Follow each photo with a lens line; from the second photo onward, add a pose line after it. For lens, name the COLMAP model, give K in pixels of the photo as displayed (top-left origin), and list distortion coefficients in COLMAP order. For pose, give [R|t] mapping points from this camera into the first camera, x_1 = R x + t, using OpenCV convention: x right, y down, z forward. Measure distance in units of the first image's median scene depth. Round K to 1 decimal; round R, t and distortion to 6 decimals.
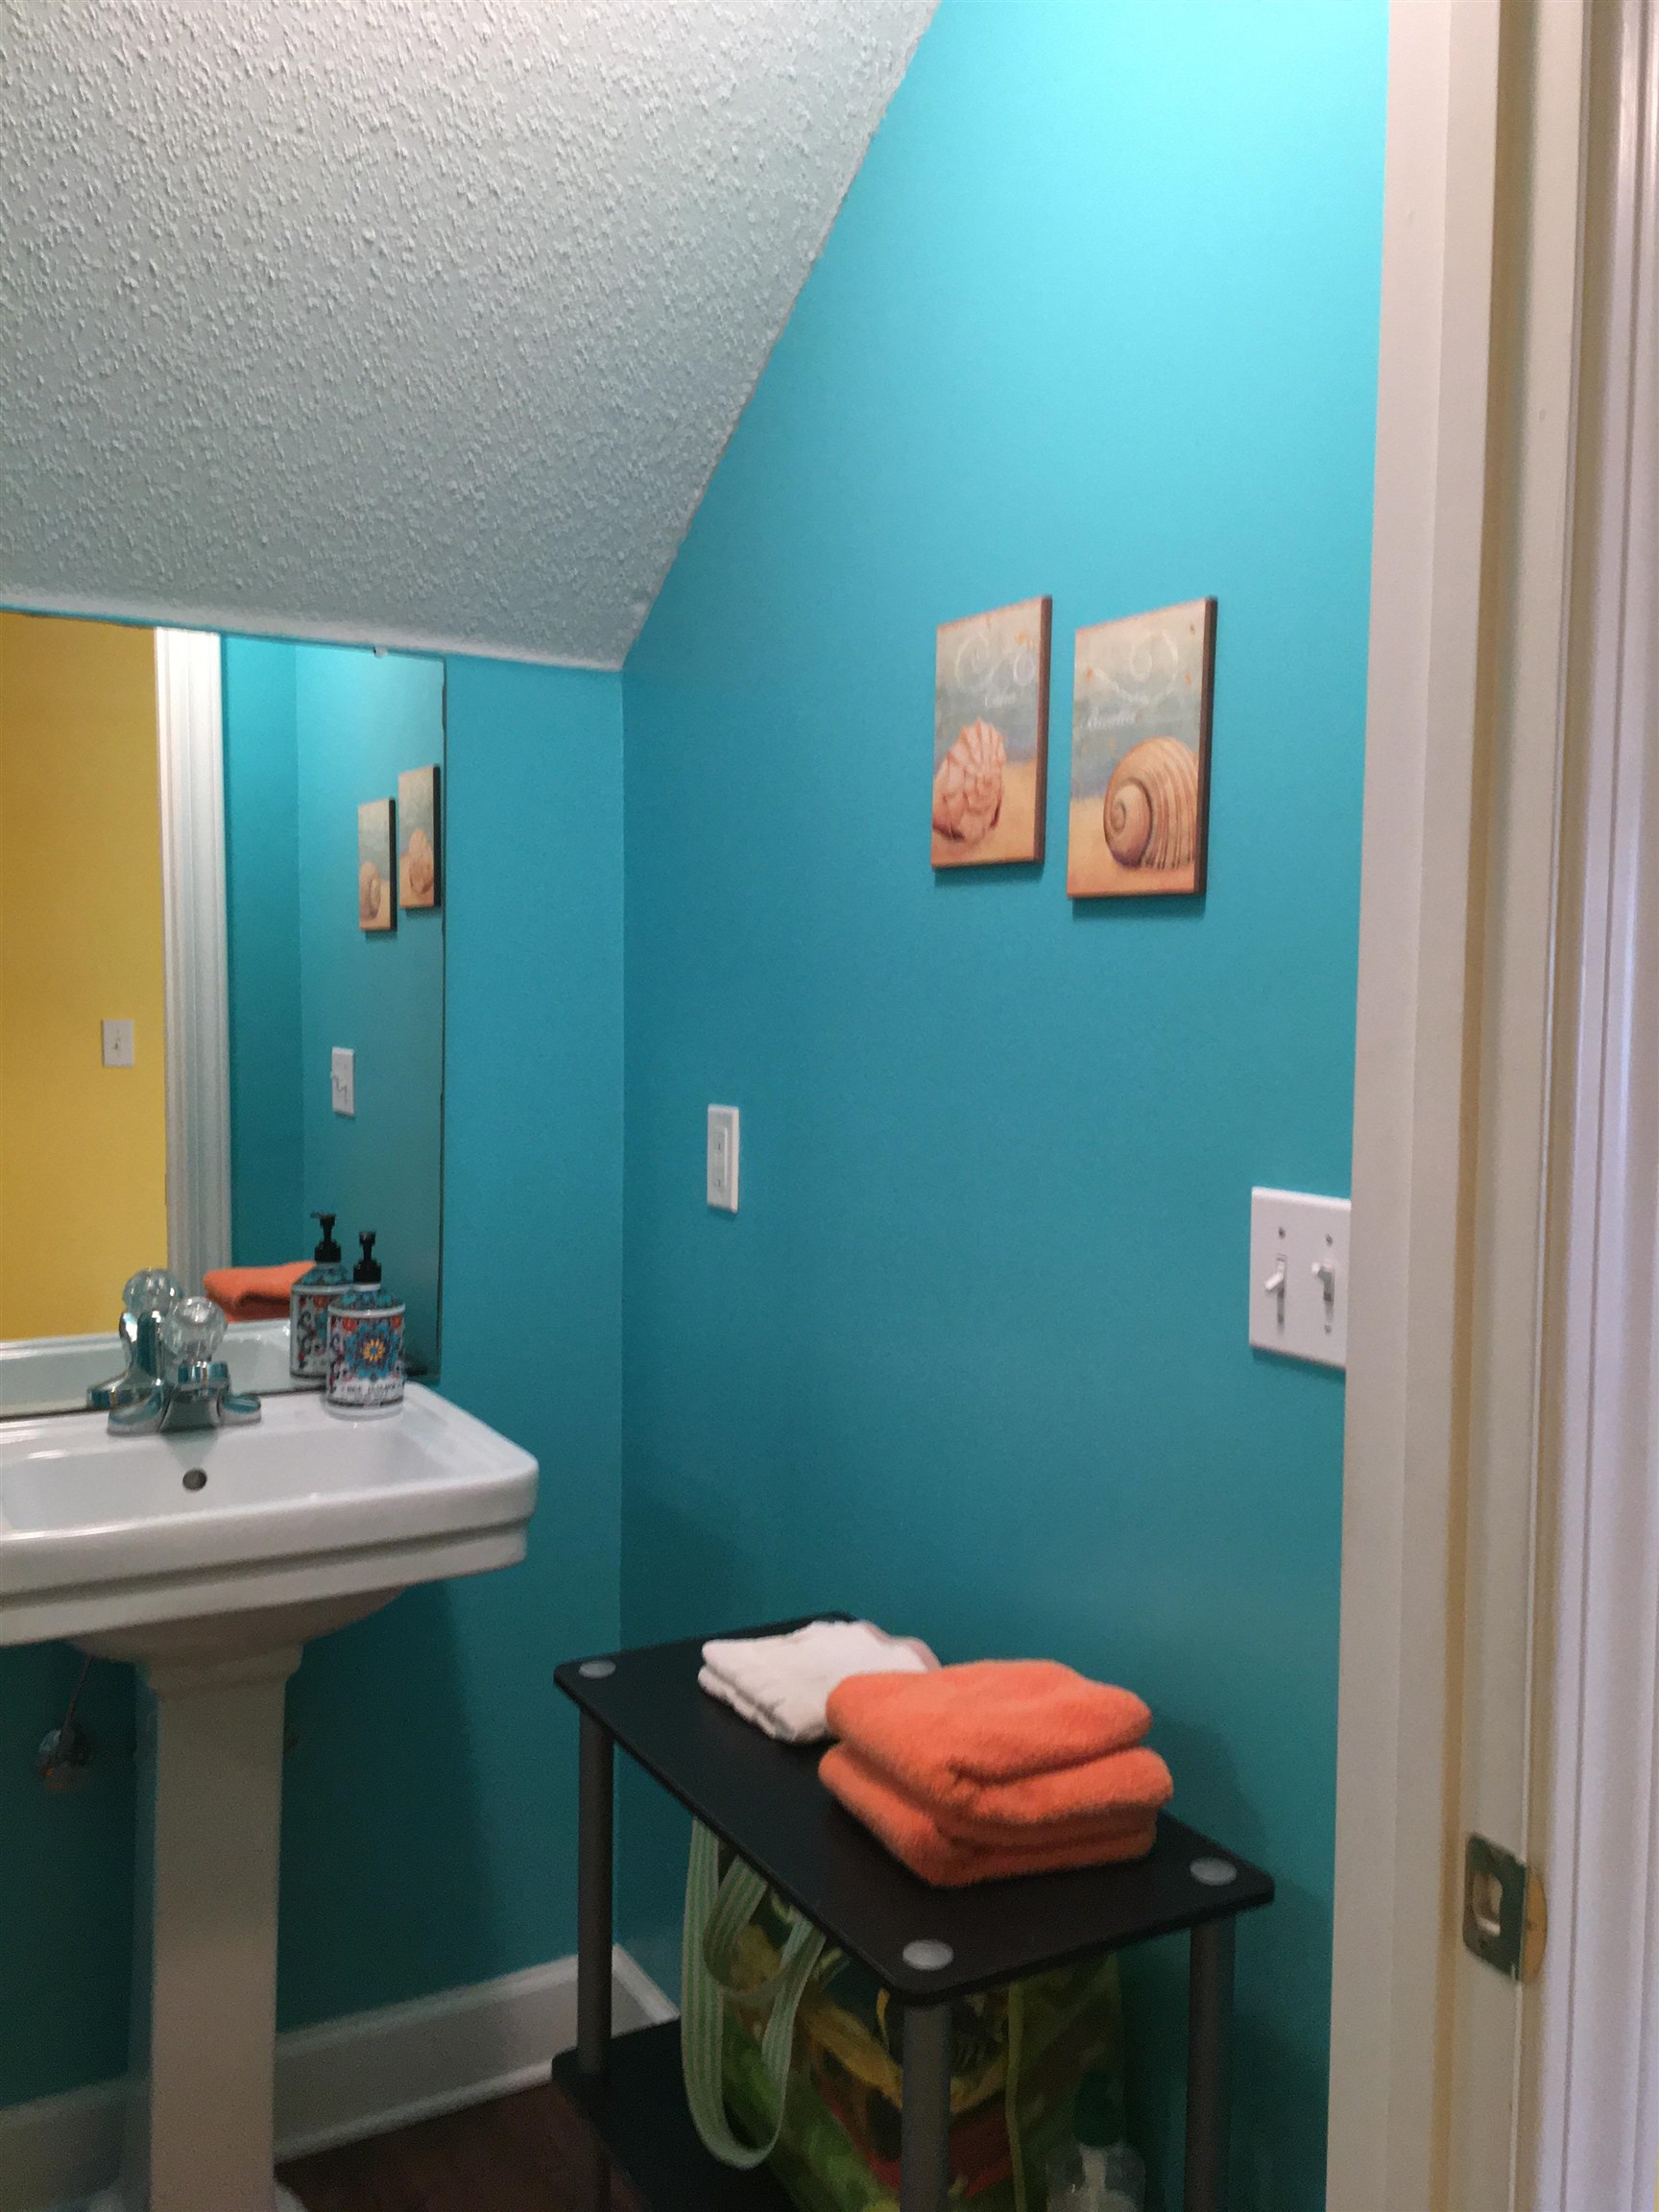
lens RADIAL K [[1868.0, 0, 833.2], [0, 1868.0, 1108.0], [0, 0, 1]] dist [0.077872, -0.102600]
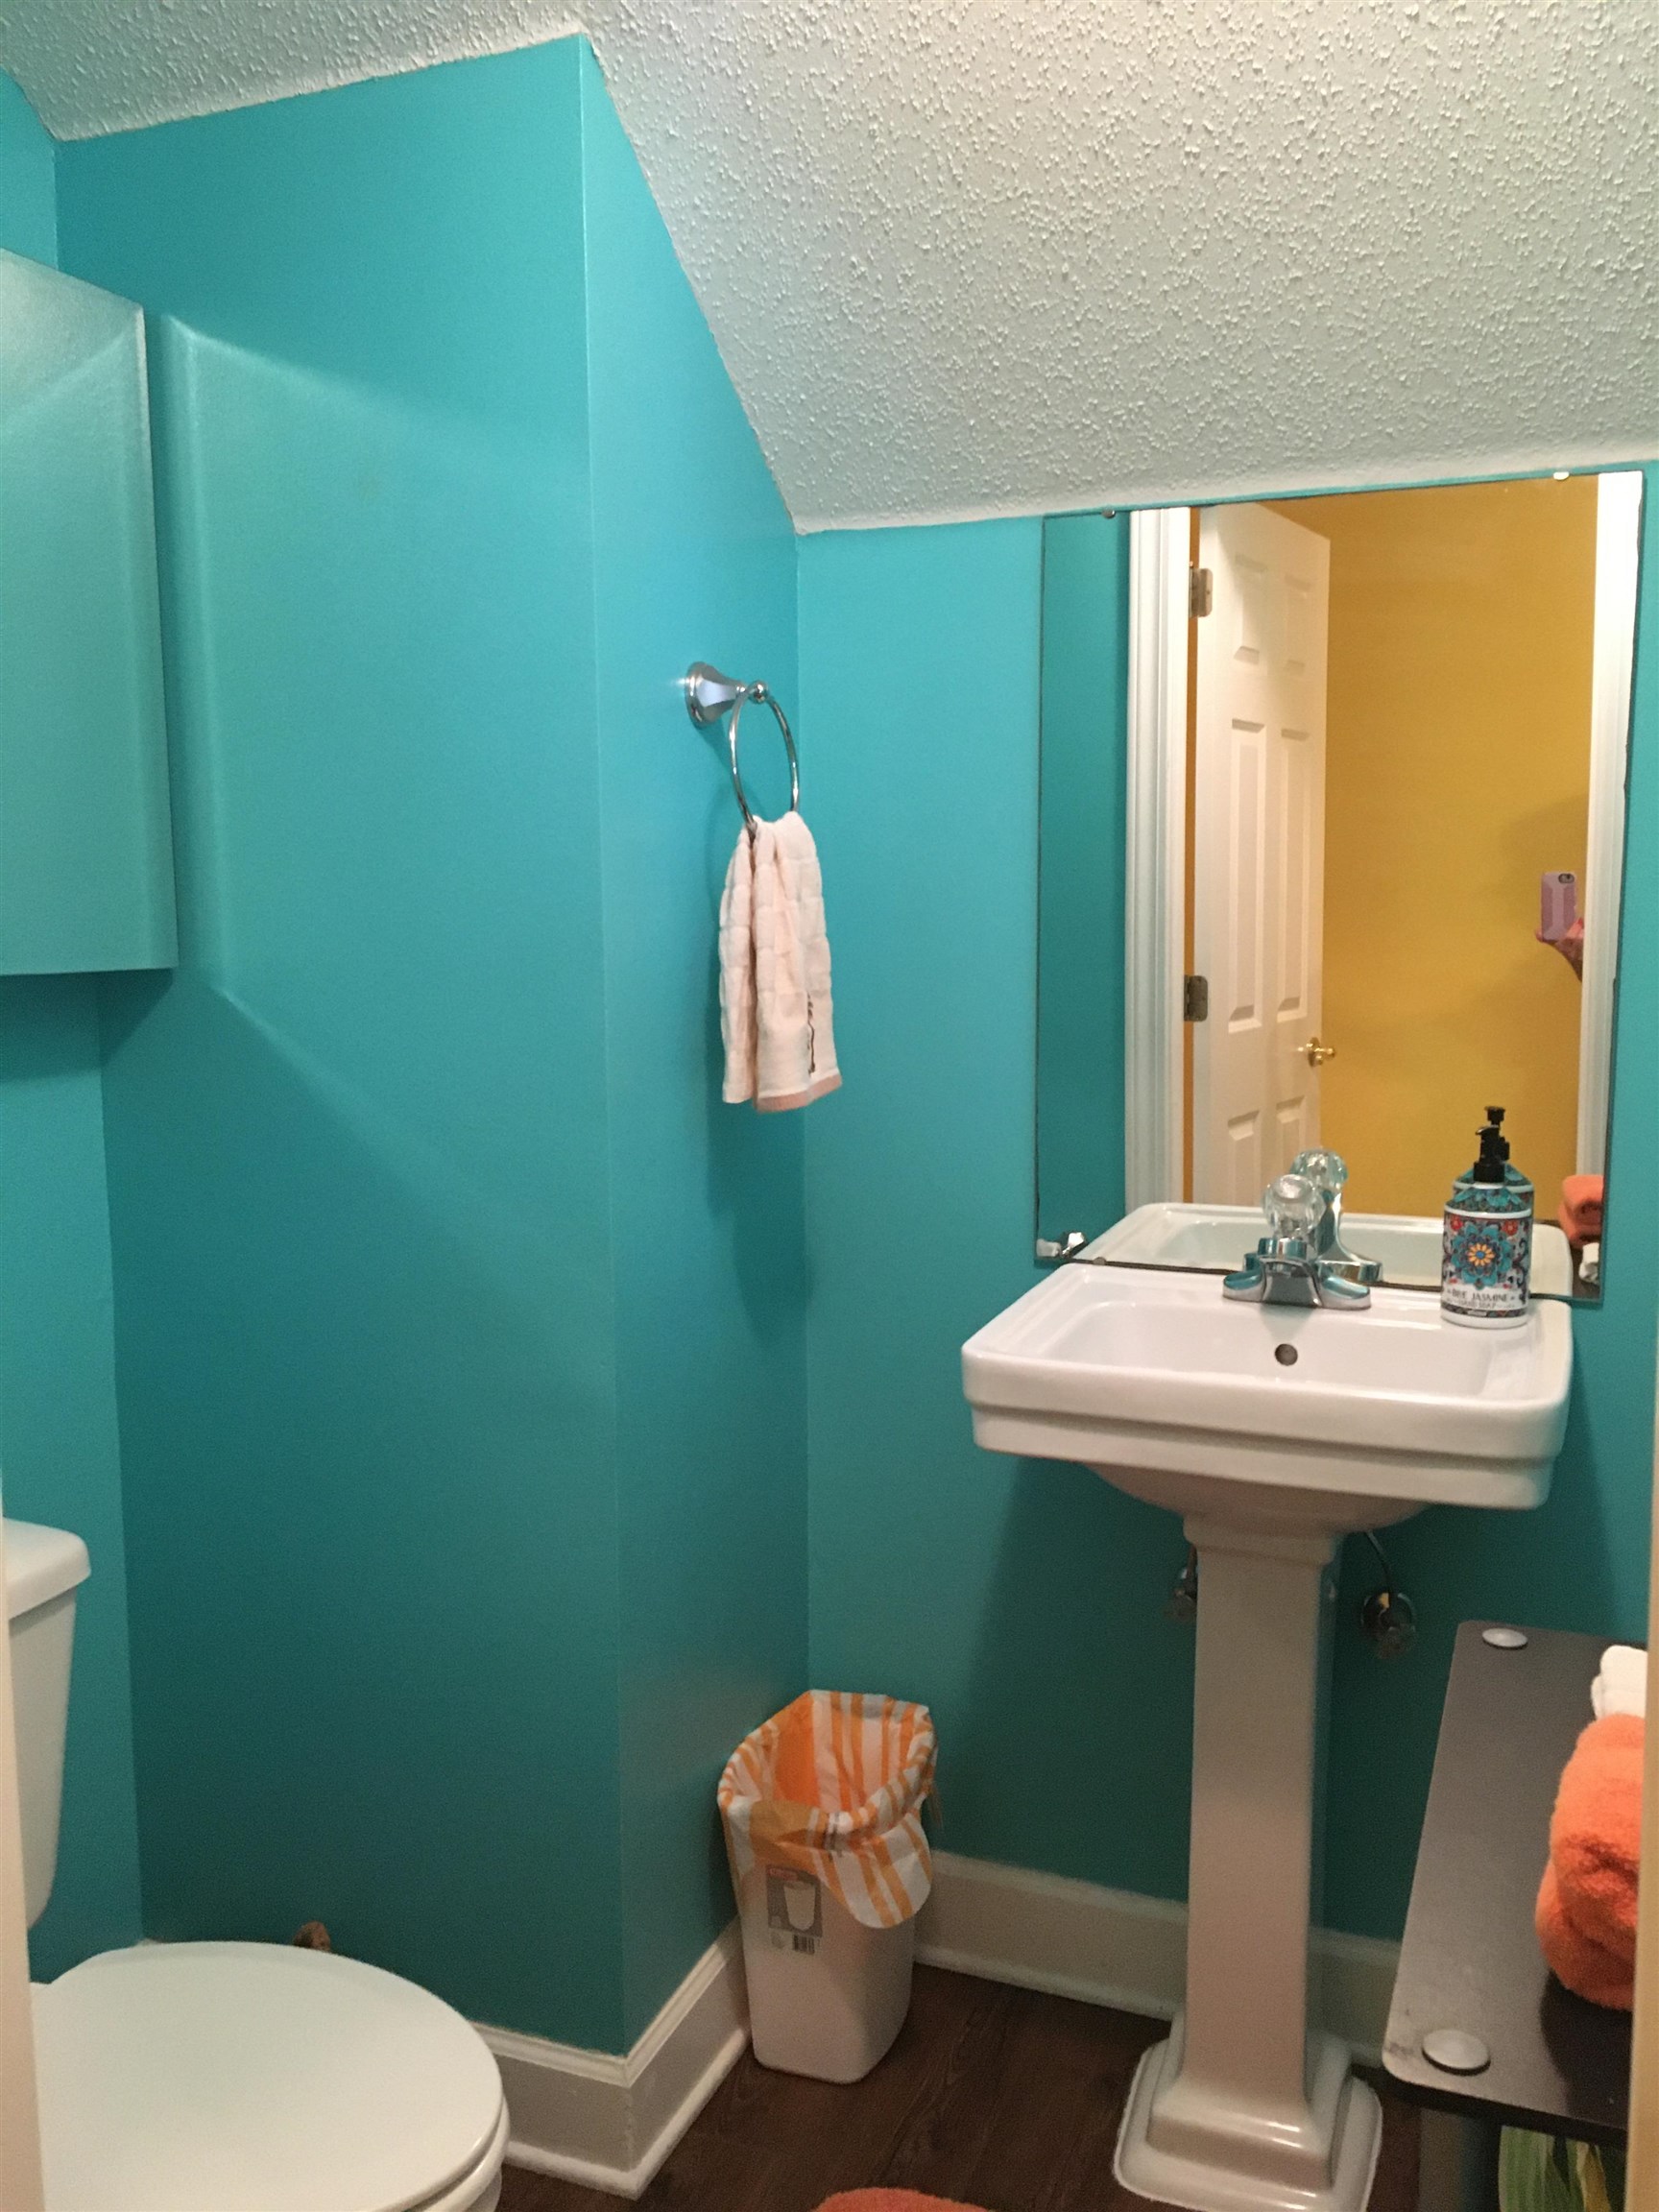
lens RADIAL K [[1868.0, 0, 834.5], [0, 1868.0, 1101.8], [0, 0, 1]] dist [0.077872, -0.102600]
pose [[0.629461, 0.069317, -0.773934, 0.270021], [-0.038540, 0.997572, 0.058002, 0.013979], [0.776076, -0.006682, 0.630604, 0.182028]]
